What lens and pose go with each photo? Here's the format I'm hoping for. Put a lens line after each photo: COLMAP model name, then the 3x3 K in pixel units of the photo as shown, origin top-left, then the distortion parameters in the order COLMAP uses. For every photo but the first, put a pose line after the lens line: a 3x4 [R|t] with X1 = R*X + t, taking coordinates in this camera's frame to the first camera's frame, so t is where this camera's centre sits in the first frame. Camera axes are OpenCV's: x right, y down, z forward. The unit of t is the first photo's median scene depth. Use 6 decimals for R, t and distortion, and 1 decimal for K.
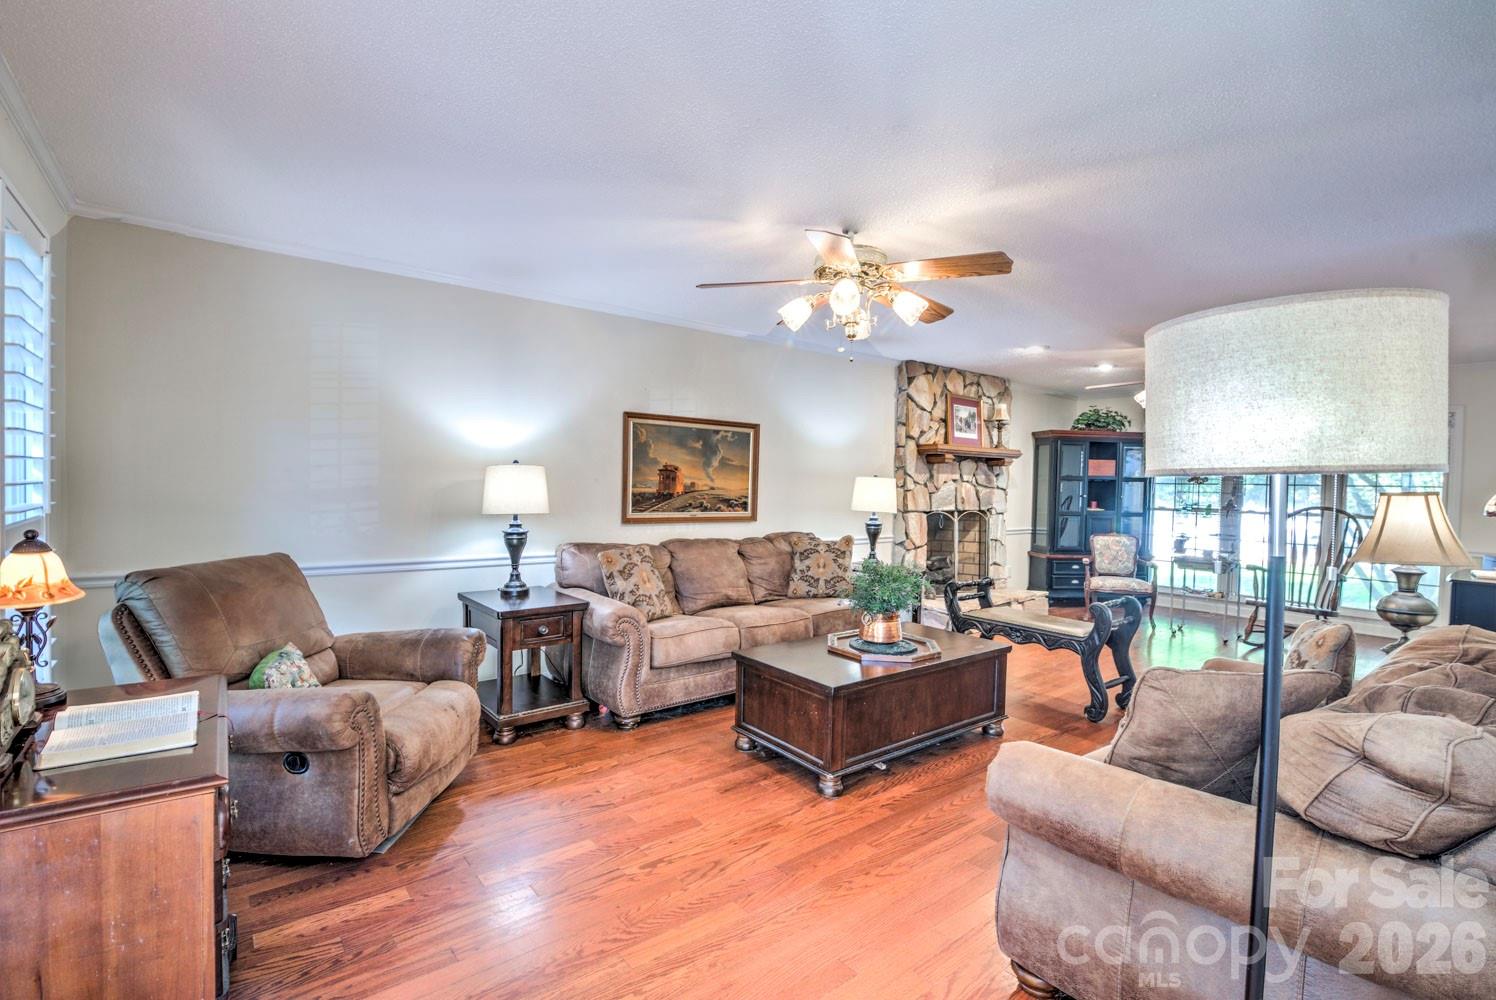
lens RADIAL K [[716.7, 0, 755.9], [0, 716.7, 492.7], [0, 0, 1]] dist [-0.012978, 0.001464]
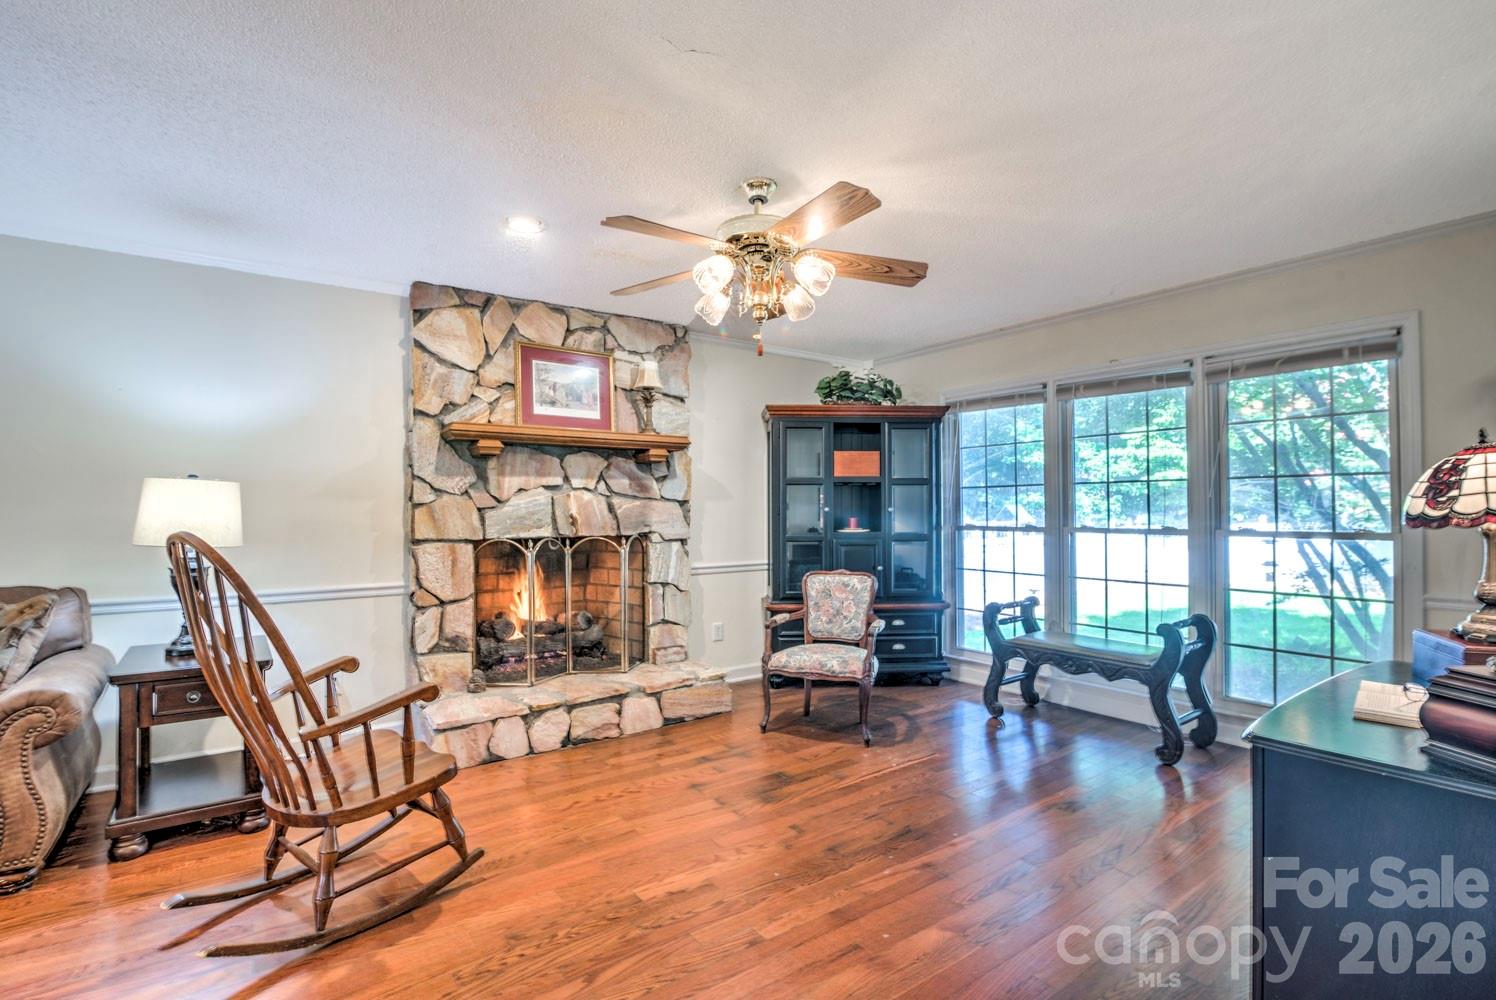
lens RADIAL K [[716.7, 0, 746.7], [0, 716.7, 499.0], [0, 0, 1]] dist [-0.012978, 0.001464]
pose [[0.996537, -0.020660, -0.080537, 0.482281], [0.018671, 0.999504, -0.025373, 0.011203], [0.081021, 0.023782, 0.996429, 0.405266]]
